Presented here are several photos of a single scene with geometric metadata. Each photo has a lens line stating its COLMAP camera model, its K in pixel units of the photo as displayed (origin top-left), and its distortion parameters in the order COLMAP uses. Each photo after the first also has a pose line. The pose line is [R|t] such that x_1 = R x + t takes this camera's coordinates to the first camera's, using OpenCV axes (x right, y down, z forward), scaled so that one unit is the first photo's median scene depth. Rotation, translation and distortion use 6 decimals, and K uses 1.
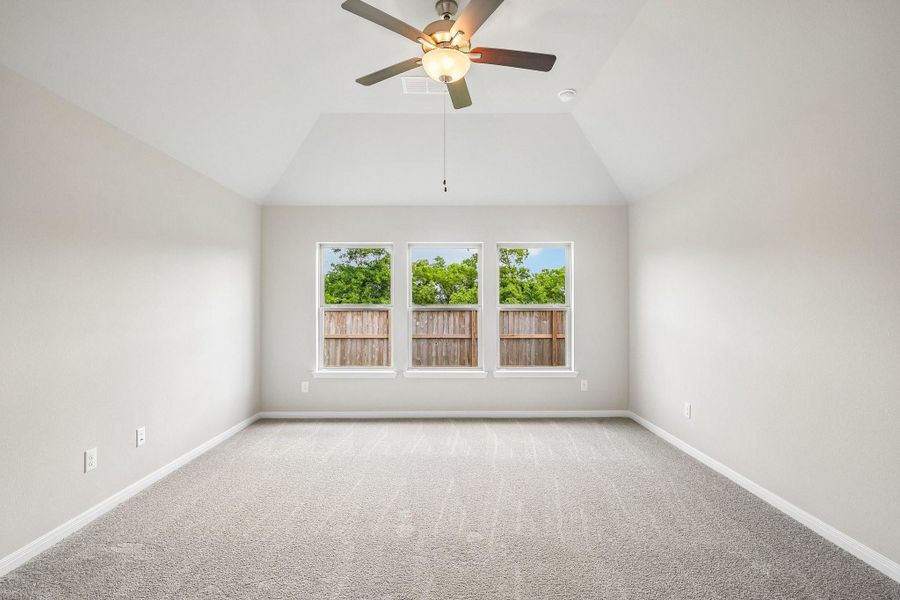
lens RADIAL K [[420.4, 0, 453.7], [0, 420.4, 299.1], [0, 0, 1]] dist [-0.003385, -0.000669]
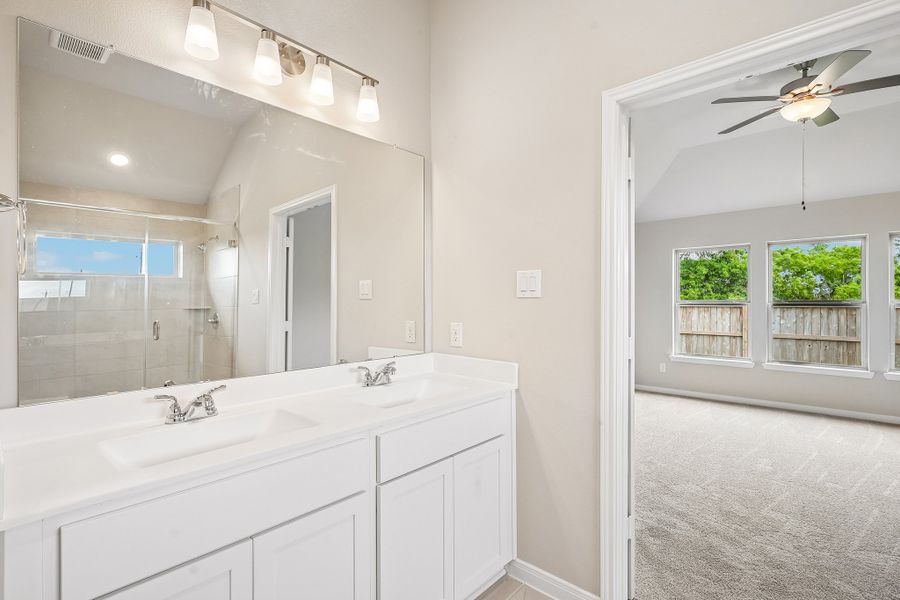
lens RADIAL K [[420.4, 0, 440.8], [0, 420.4, 303.8], [0, 0, 1]] dist [-0.003385, -0.000669]
pose [[0.716652, 0.001528, -0.697430, 0.017026], [0.011243, 0.999842, 0.013743, -0.000733], [0.697341, -0.017690, 0.716521, -0.149309]]
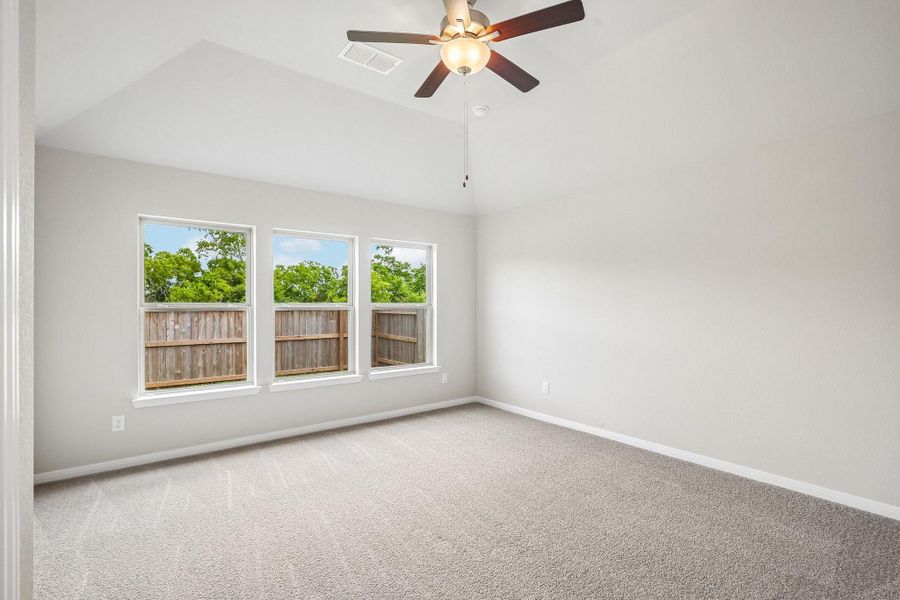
lens RADIAL K [[420.4, 0, 455.0], [0, 420.4, 302.7], [0, 0, 1]] dist [-0.003385, -0.000669]
pose [[0.801326, 0.001264, 0.598226, -0.146247], [-0.008238, 0.999926, 0.008922, 0.000435], [-0.598171, -0.012077, 0.801278, 0.055572]]
